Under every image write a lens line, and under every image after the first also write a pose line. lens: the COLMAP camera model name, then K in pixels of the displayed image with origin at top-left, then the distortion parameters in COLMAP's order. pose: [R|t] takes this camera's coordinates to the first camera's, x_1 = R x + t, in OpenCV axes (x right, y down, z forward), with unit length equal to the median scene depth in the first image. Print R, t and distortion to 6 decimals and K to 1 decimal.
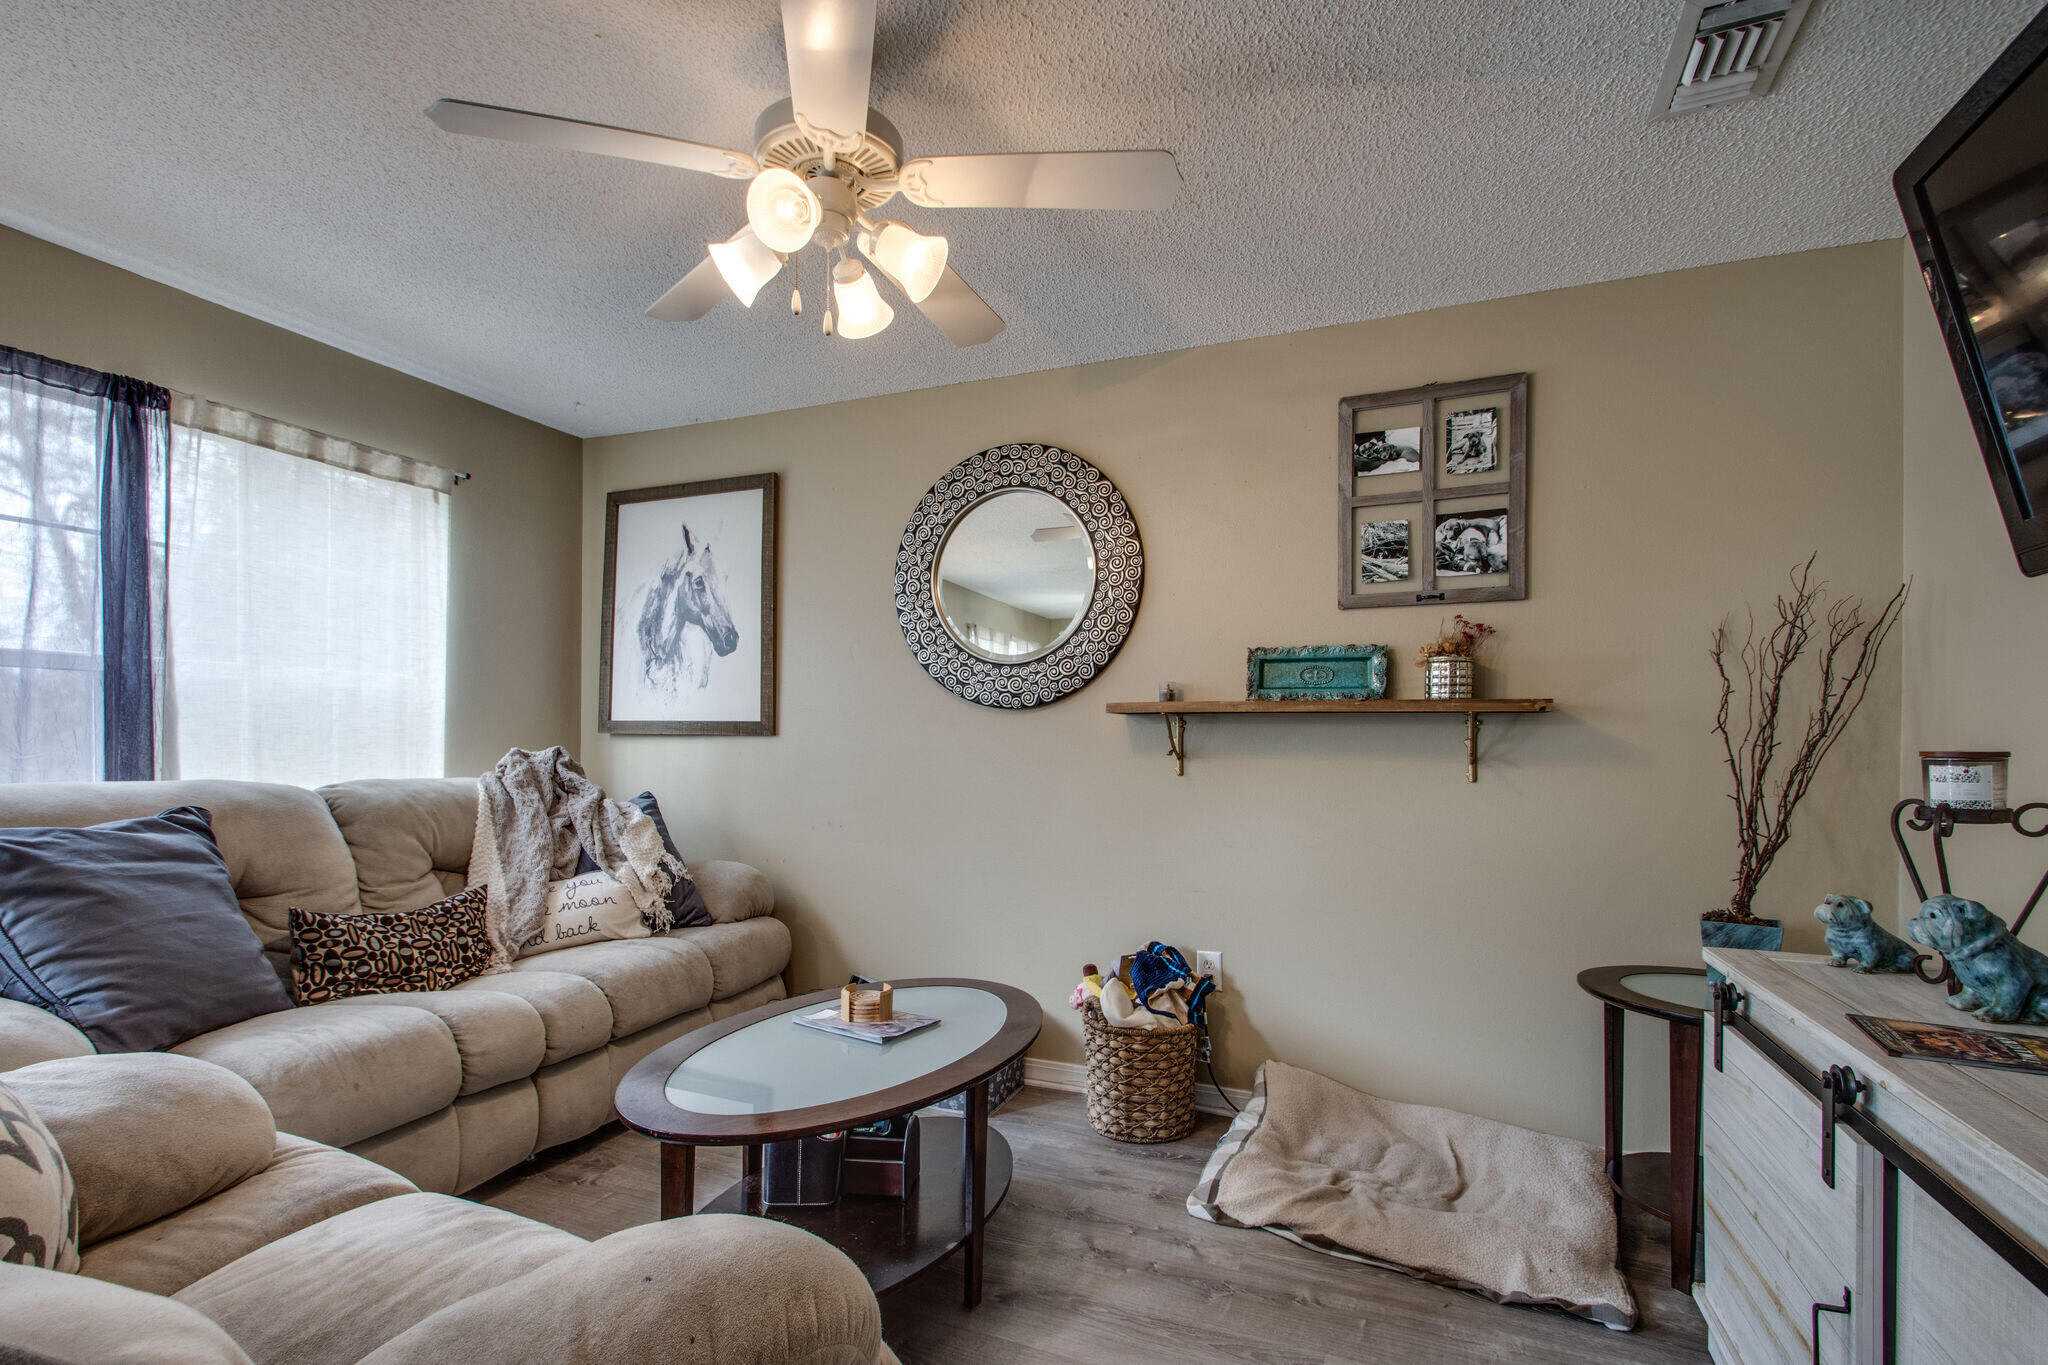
lens RADIAL K [[954.1, 0, 1013.3], [0, 954.1, 744.4], [0, 0, 1]] dist [0.014228, -0.008160]
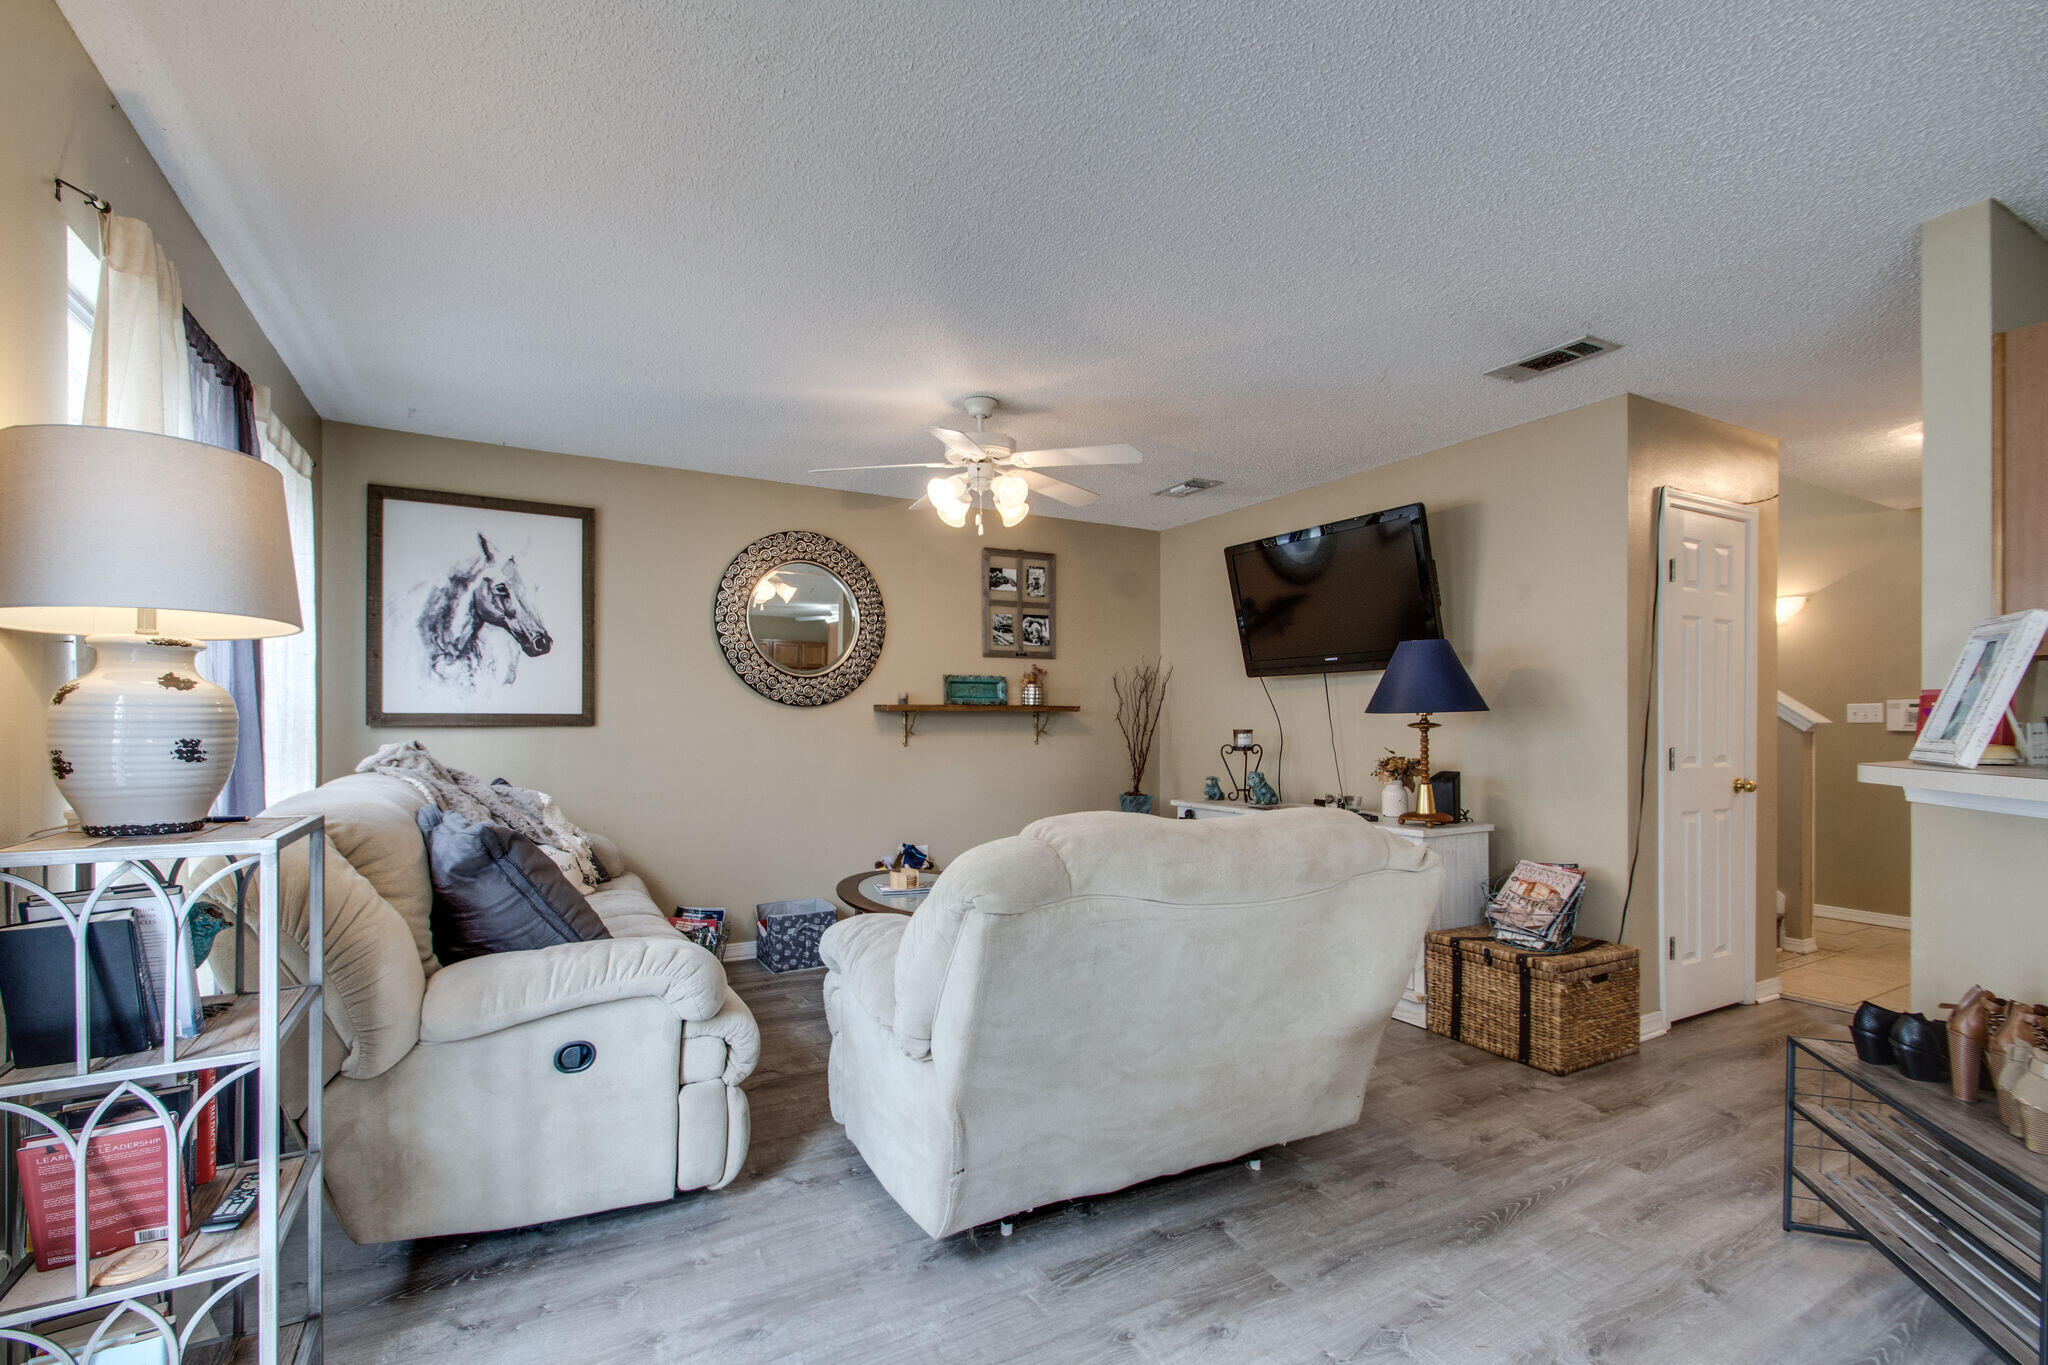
lens RADIAL K [[889.1, 0, 997.7], [0, 889.1, 719.2], [0, 0, 1]] dist [0.013313, -0.004640]
pose [[0.621108, -0.010440, 0.783655, -1.050721], [0.004002, 0.999940, 0.010149, -0.034428], [-0.783715, -0.003167, 0.621113, -0.134121]]
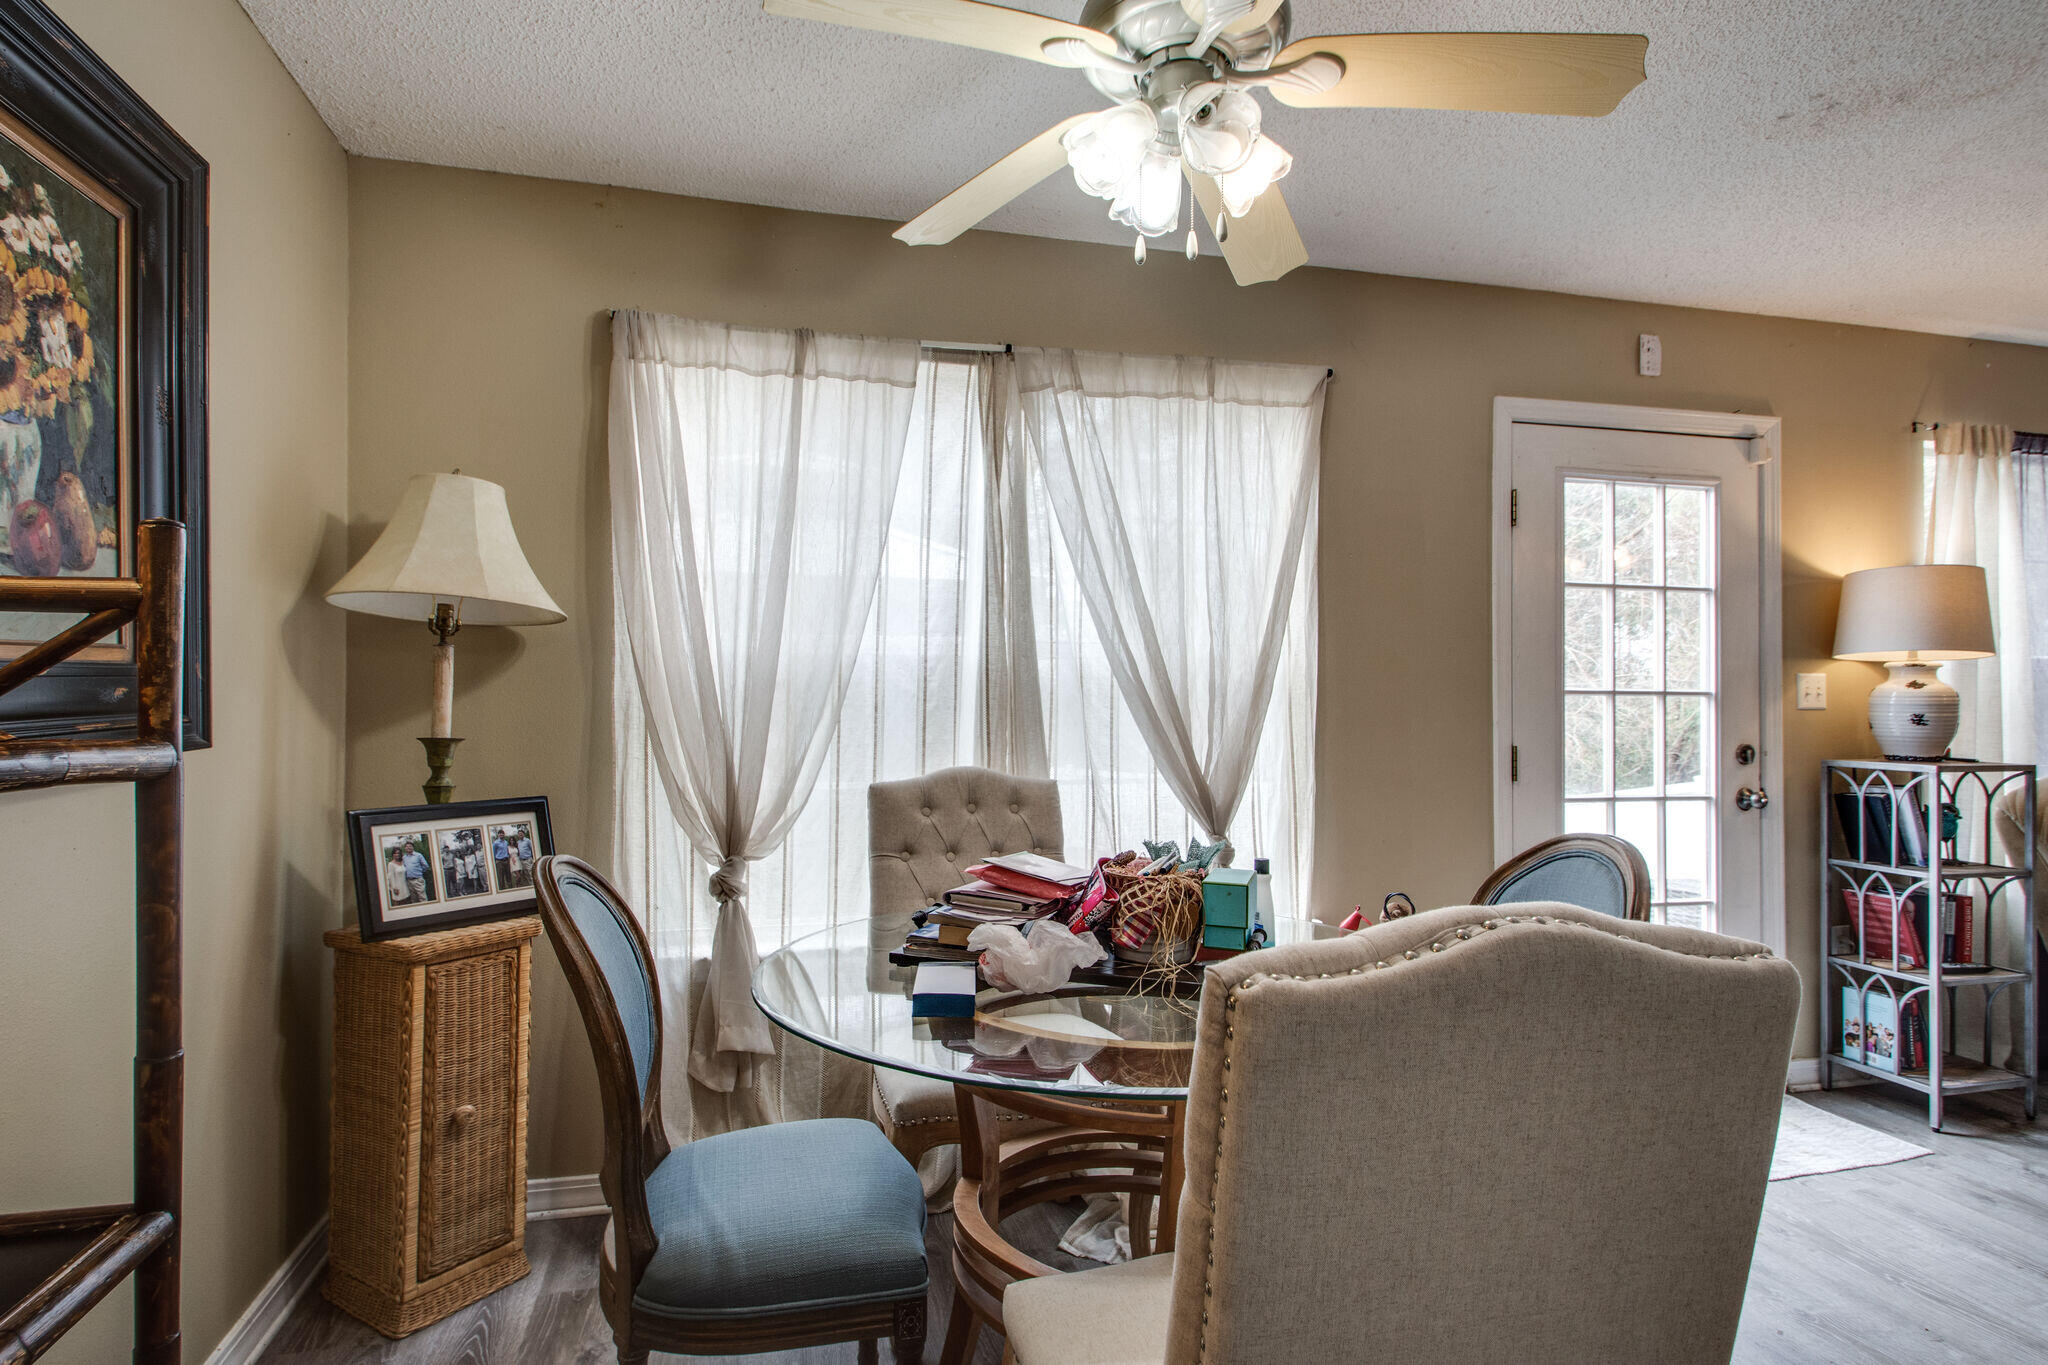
lens RADIAL K [[1045.4, 0, 1022.3], [0, 1045.4, 697.1], [0, 0, 1]] dist [0.006283, -0.006025]
pose [[0.598054, -0.011713, -0.801370, -0.629882], [0.004534, 0.999927, -0.011232, -0.029578], [0.801443, 0.003084, 0.598063, -0.900782]]
